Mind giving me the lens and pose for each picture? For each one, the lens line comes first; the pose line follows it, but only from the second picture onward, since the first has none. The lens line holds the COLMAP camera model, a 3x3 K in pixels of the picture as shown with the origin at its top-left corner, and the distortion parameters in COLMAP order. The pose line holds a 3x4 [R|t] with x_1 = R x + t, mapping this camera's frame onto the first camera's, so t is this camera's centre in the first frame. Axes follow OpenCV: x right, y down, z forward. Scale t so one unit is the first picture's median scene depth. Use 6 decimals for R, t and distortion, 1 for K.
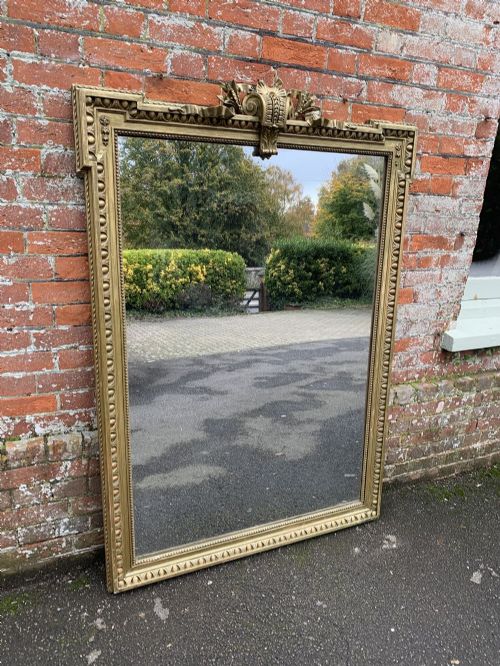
lens RADIAL K [[457.7, 0, 252.0], [0, 457.7, 328.4], [0, 0, 1]] dist [0.002057, -0.000841]
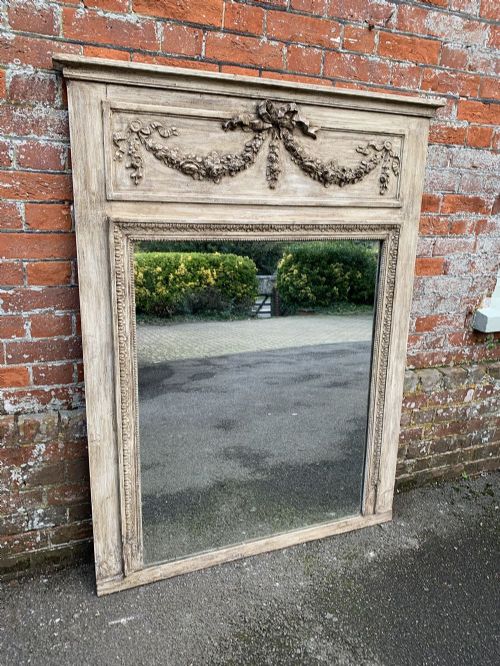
lens RADIAL K [[461.7, 0, 243.4], [0, 461.7, 331.4], [0, 0, 1]] dist [0.002787, -0.001167]
pose [[0.999306, 0.015723, -0.033772, 0.005576], [-0.015053, 0.999687, 0.020000, 0.049775], [0.034076, -0.019478, 0.999229, 0.132637]]
